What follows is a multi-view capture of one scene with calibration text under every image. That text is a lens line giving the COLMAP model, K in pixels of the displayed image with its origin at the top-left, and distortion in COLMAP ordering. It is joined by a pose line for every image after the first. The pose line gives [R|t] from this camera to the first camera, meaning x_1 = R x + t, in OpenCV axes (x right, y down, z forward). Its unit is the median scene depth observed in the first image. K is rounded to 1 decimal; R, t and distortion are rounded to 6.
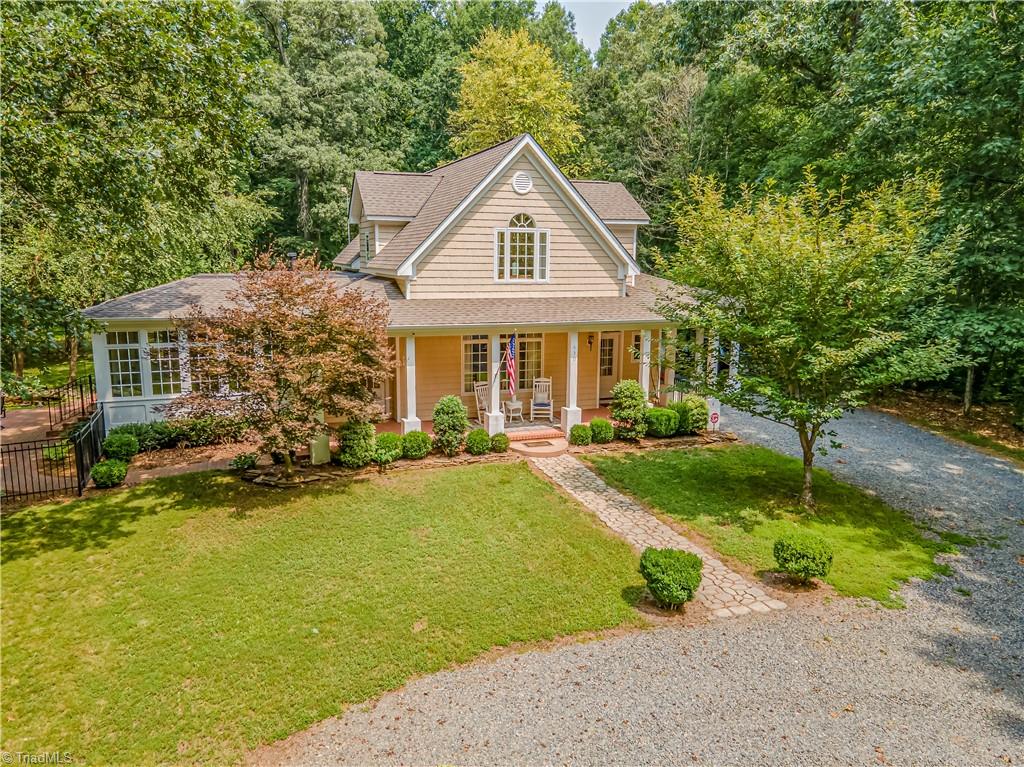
lens RADIAL K [[740.1, 0, 512.6], [0, 740.1, 382.6], [0, 0, 1]] dist [0.022464, 0.016320]
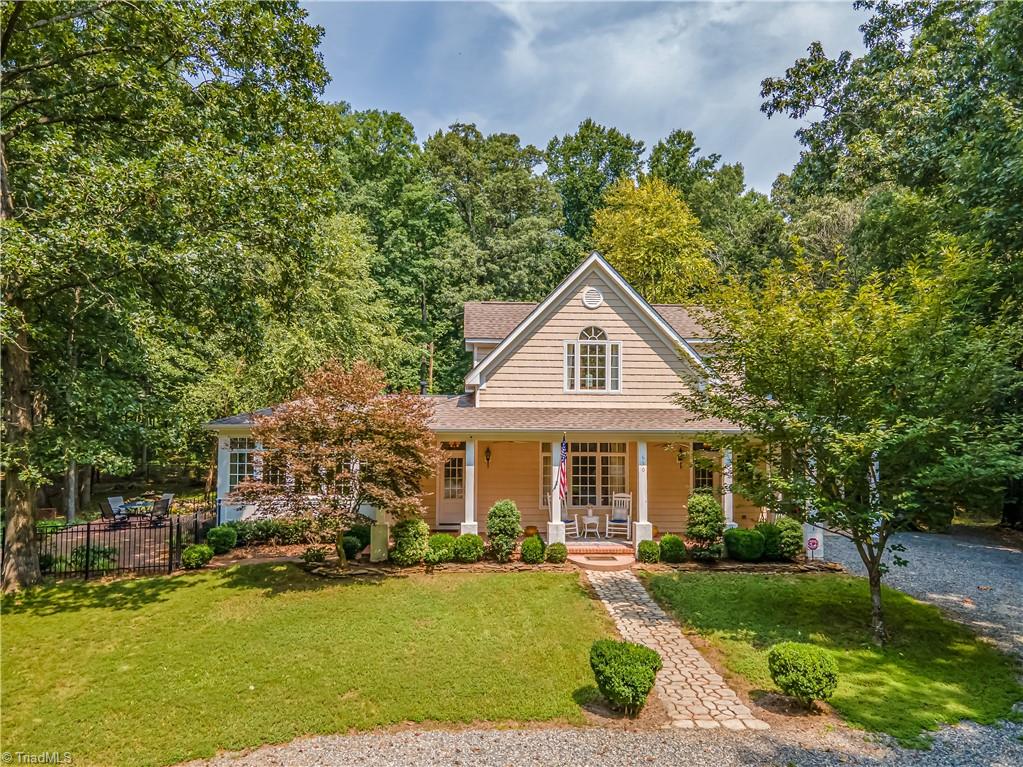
lens RADIAL K [[739.3, 0, 516.9], [0, 739.3, 383.8], [0, 0, 1]] dist [0.022464, 0.016320]
pose [[0.958483, -0.014178, -0.284798, 0.205668], [-0.046780, 0.977413, -0.206094, 0.065615], [0.281288, 0.210861, 0.936170, 0.032460]]
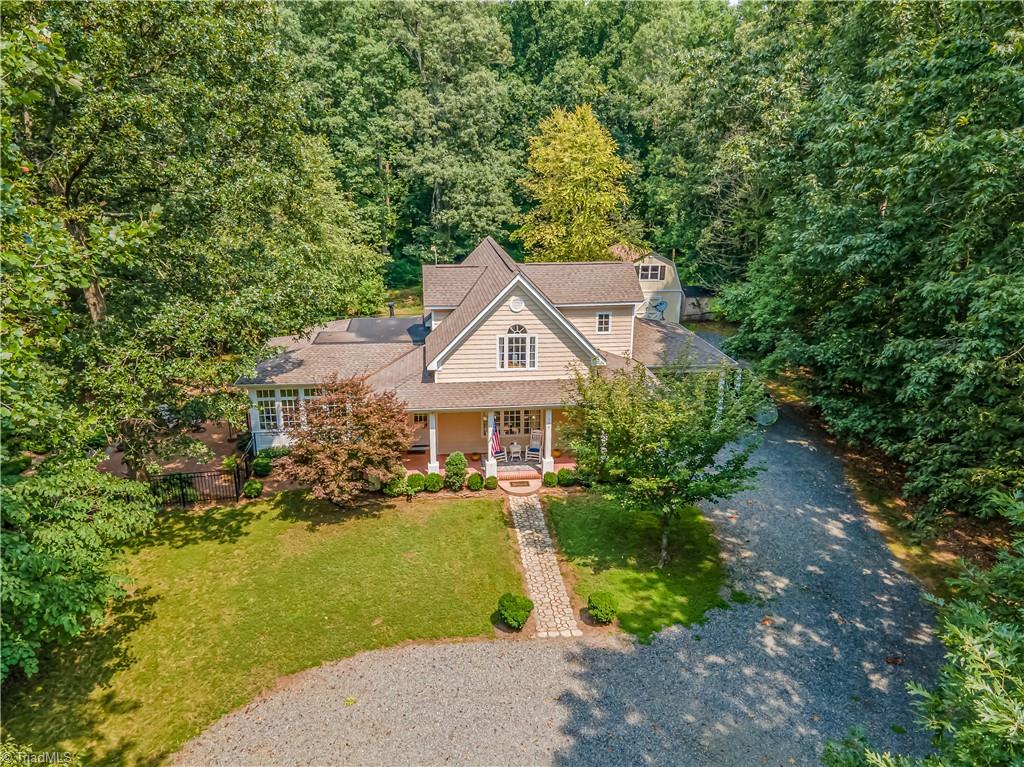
lens RADIAL K [[740.1, 0, 518.7], [0, 740.1, 378.0], [0, 0, 1]] dist [0.022464, 0.016320]
pose [[0.973348, 0.066991, -0.219329, 0.341473], [-0.039861, 0.991246, 0.125864, -0.310894], [0.225841, -0.113767, 0.967498, -0.398574]]
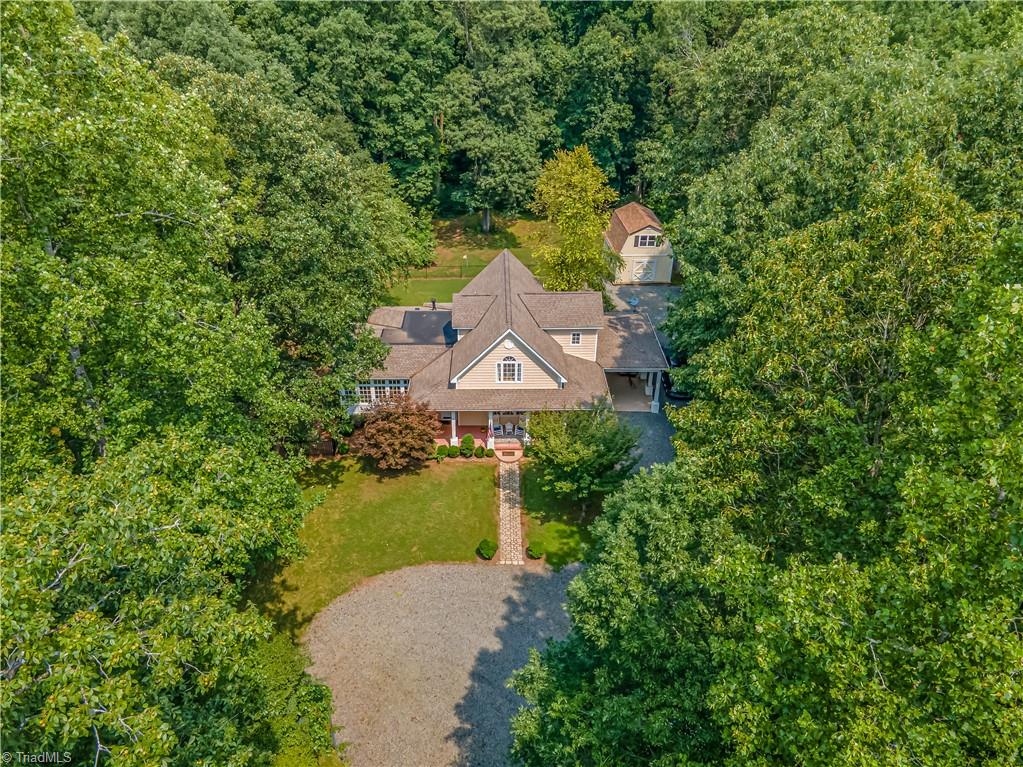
lens RADIAL K [[739.3, 0, 510.6], [0, 739.3, 376.2], [0, 0, 1]] dist [0.022464, 0.016320]
pose [[0.943870, 0.165611, -0.285800, 0.660541], [-0.055228, 0.932176, 0.357768, -0.968070], [0.325666, -0.321903, 0.888999, -0.969937]]
